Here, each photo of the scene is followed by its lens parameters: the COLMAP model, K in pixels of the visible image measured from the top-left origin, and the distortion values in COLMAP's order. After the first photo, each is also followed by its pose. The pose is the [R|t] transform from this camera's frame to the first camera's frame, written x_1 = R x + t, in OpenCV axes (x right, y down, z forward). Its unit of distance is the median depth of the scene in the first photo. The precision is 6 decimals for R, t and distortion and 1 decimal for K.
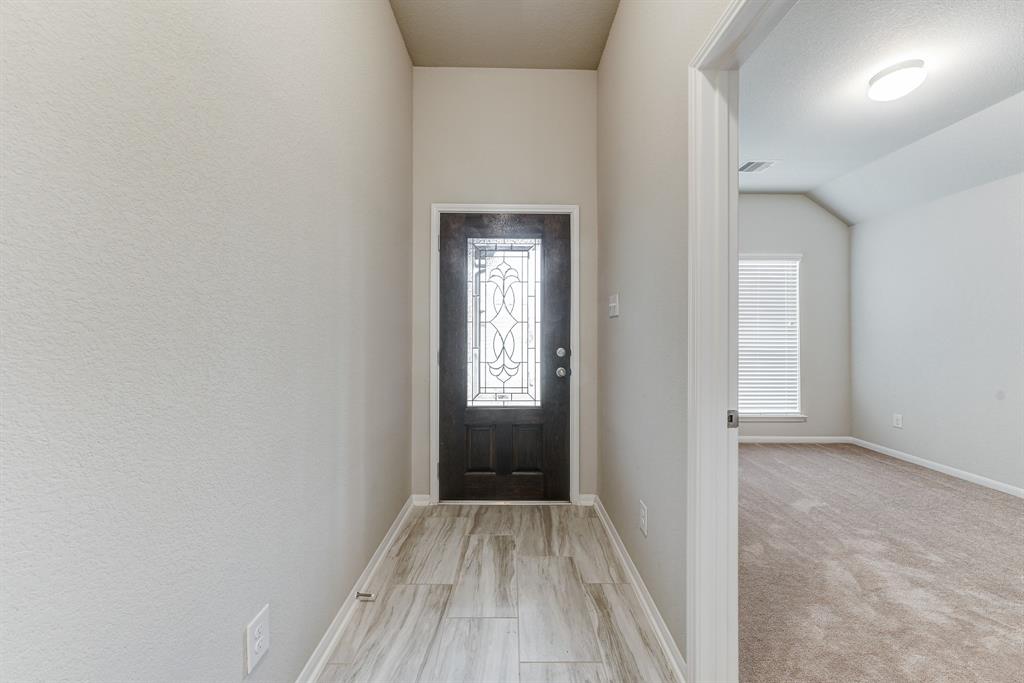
lens RADIAL K [[356.7, 0, 509.4], [0, 356.7, 333.3], [0, 0, 1]] dist [-0.000188, 0.000182]
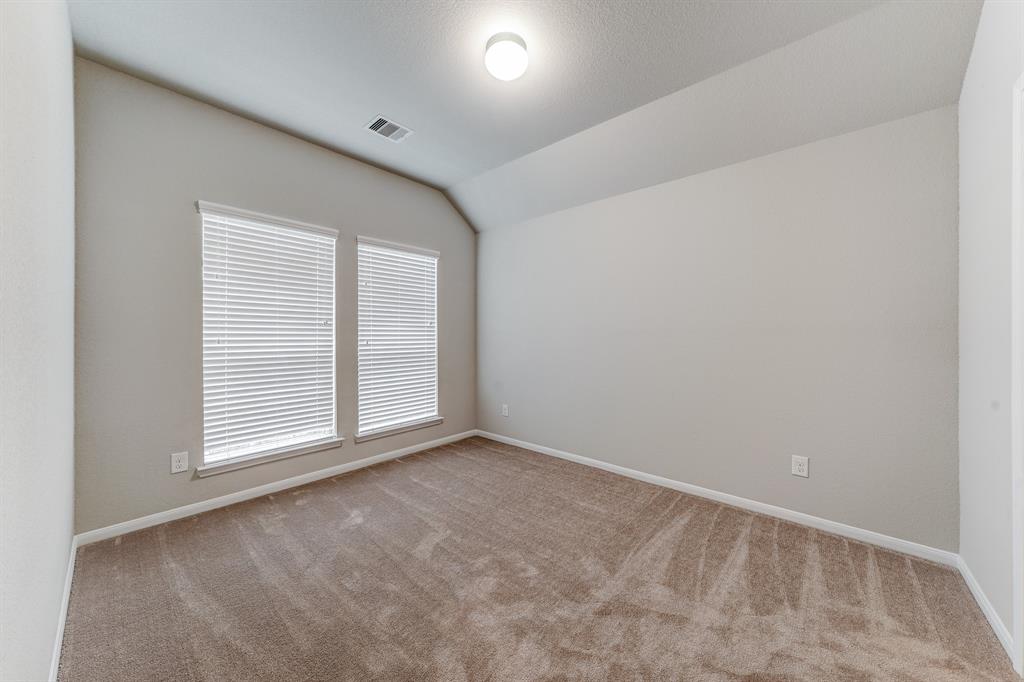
lens RADIAL K [[356.7, 0, 509.4], [0, 356.7, 332.8], [0, 0, 1]] dist [-0.000188, 0.000182]
pose [[0.667427, 0.003413, 0.744668, 0.294126], [-0.003758, 0.999992, -0.001214, -0.002106], [-0.744666, -0.001988, 0.667434, 0.273845]]
